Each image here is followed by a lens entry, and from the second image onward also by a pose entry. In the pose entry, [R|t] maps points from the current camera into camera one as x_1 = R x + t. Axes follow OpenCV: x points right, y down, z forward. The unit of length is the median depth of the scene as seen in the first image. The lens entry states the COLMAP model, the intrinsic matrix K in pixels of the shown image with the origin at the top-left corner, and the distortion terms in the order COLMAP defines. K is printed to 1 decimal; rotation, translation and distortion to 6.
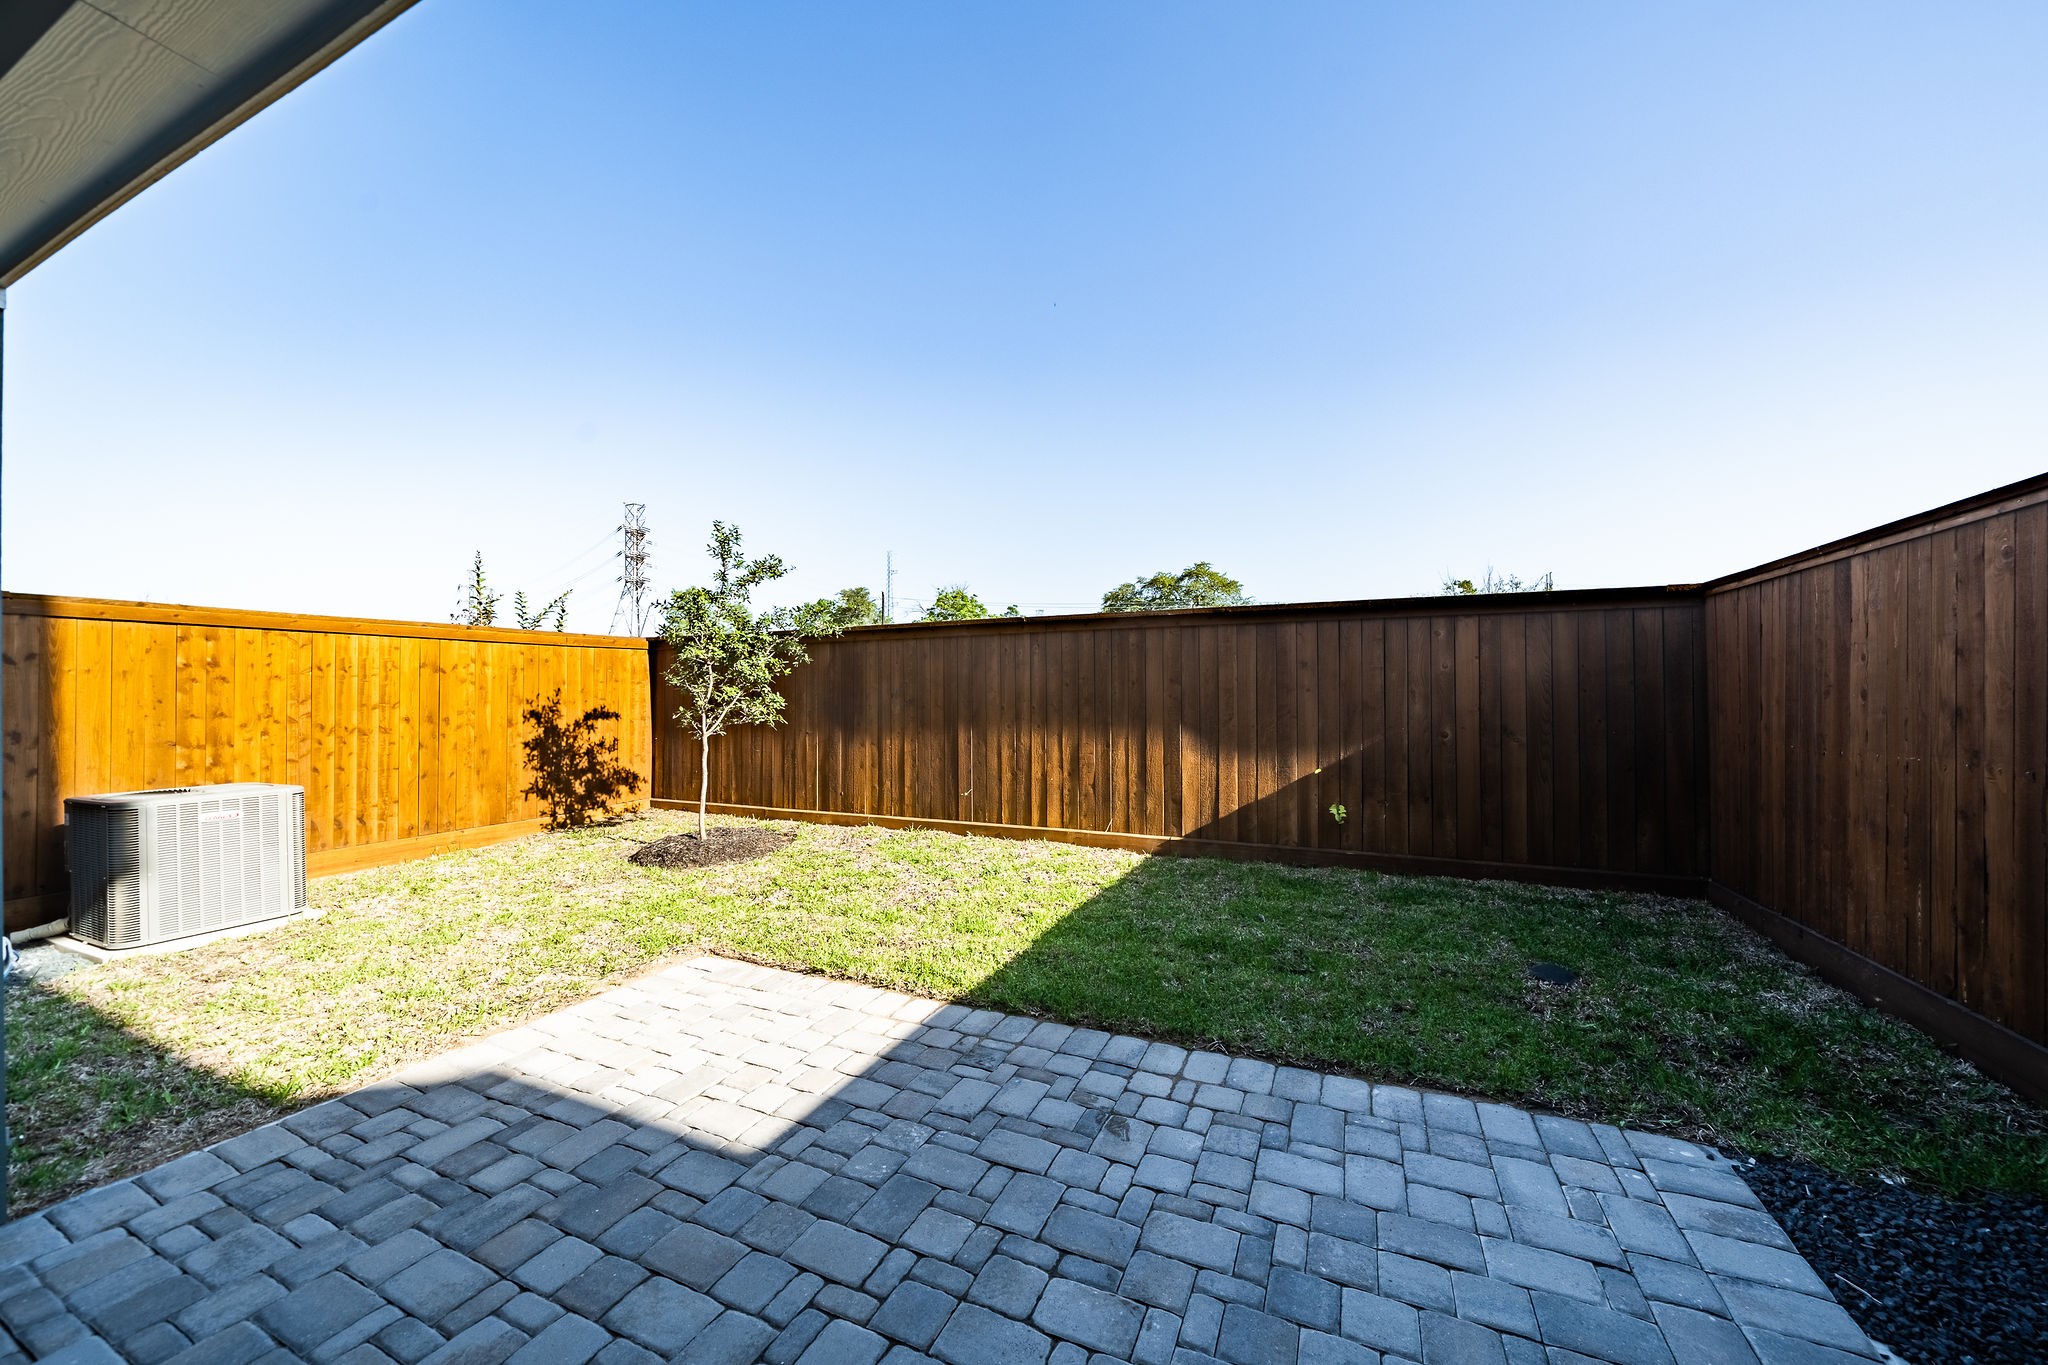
lens RADIAL K [[714.2, 0, 1009.4], [0, 714.2, 695.4], [0, 0, 1]] dist [-0.002971, 0.000062]
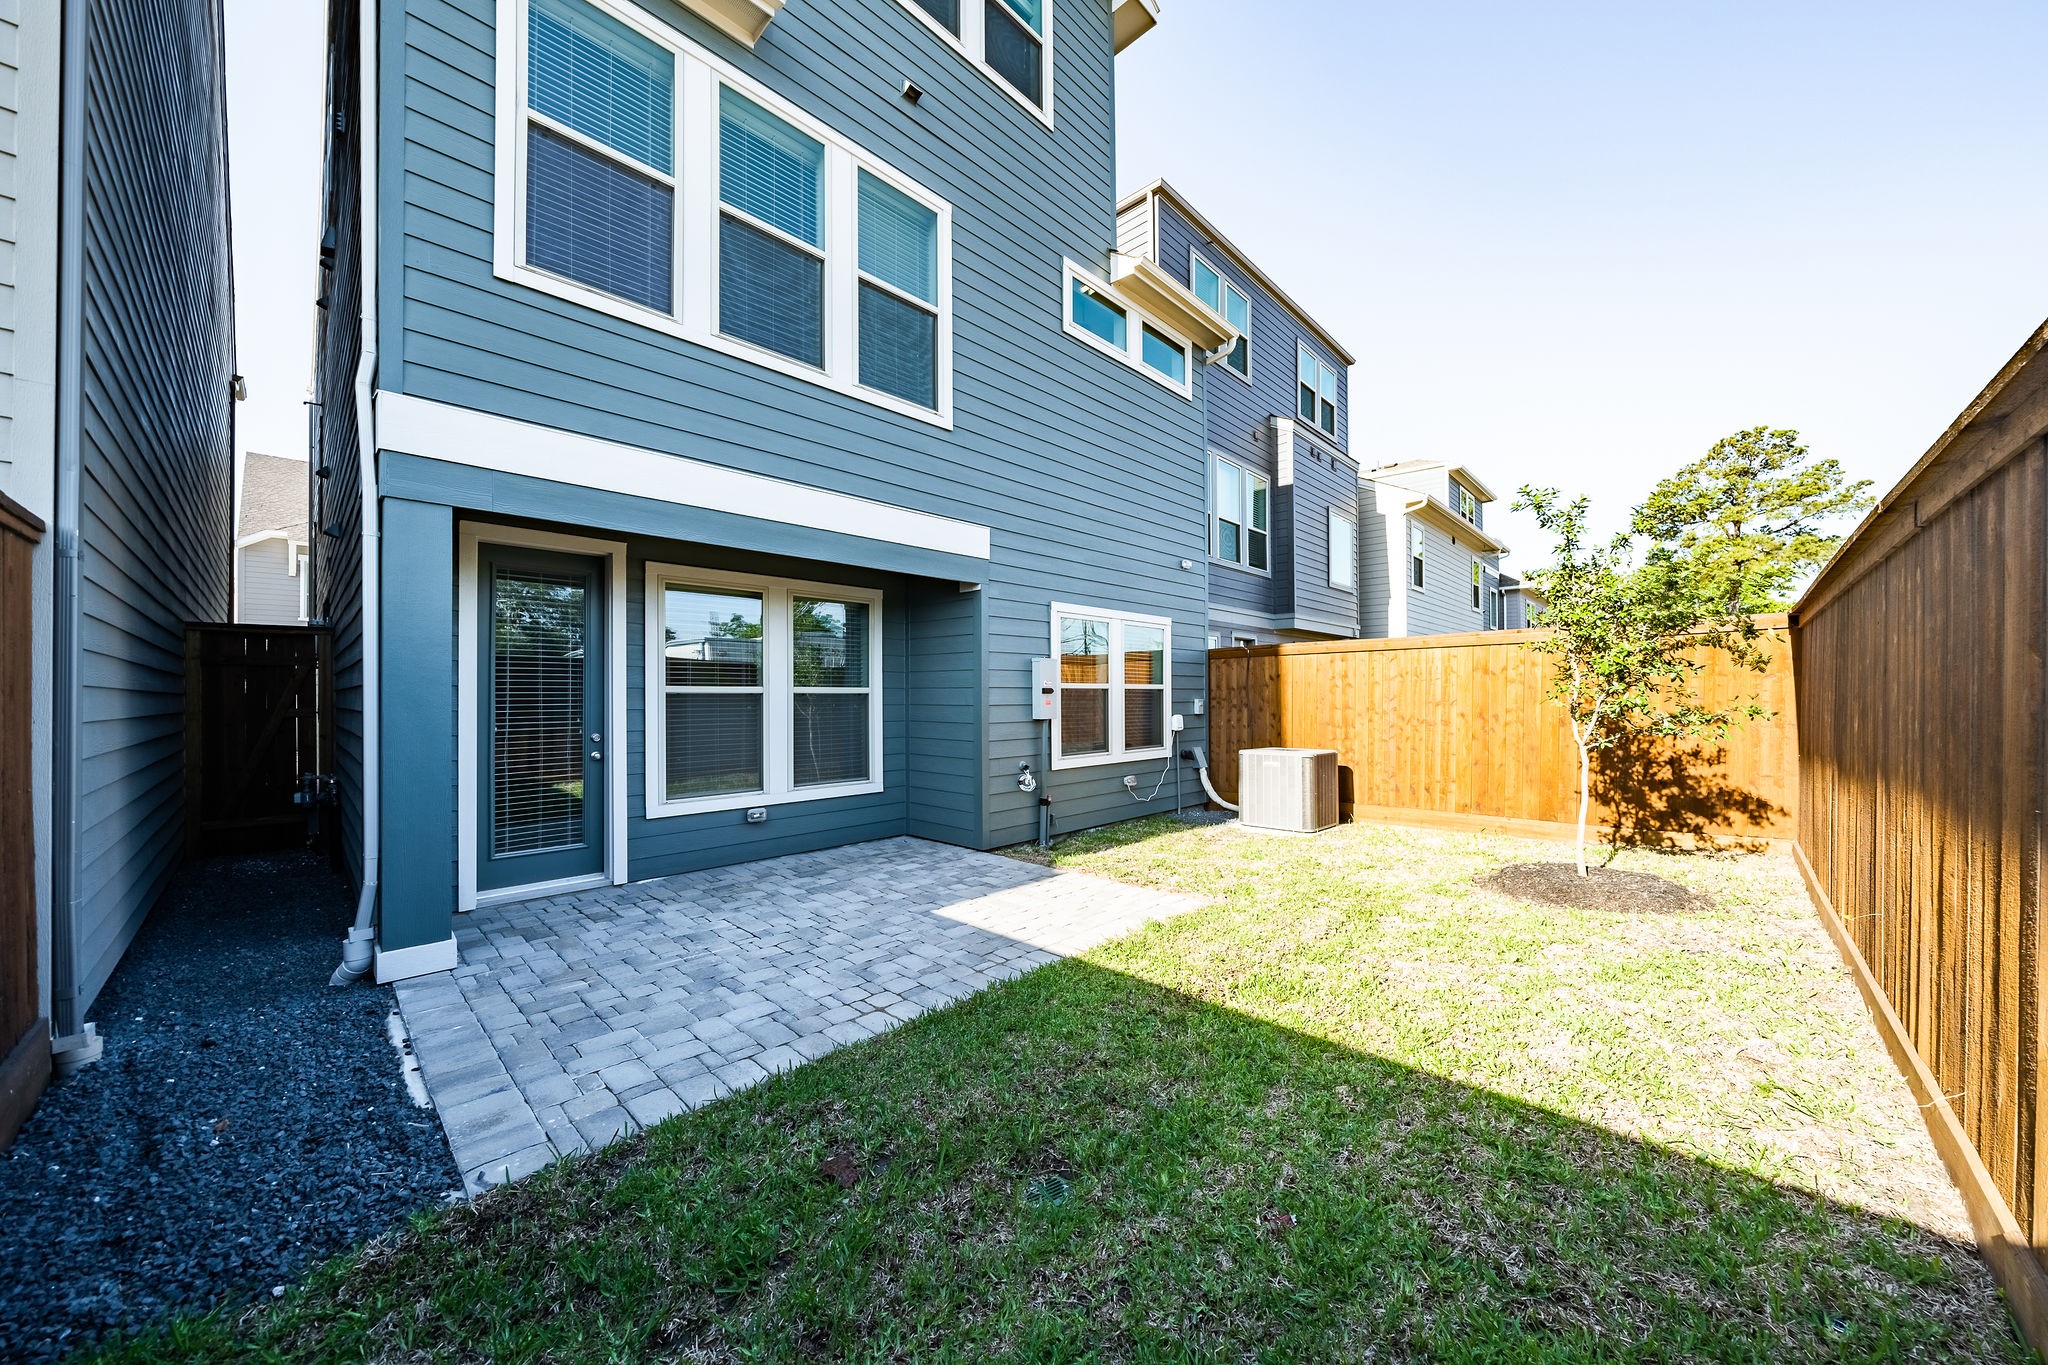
lens RADIAL K [[714.2, 0, 1002.2], [0, 714.2, 696.3], [0, 0, 1]] dist [-0.002971, 0.000062]
pose [[-0.333023, 0.003898, -0.942911, 0.556492], [0.011071, 0.999939, 0.000224, -0.006147], [0.942854, -0.010364, -0.333046, 0.671794]]
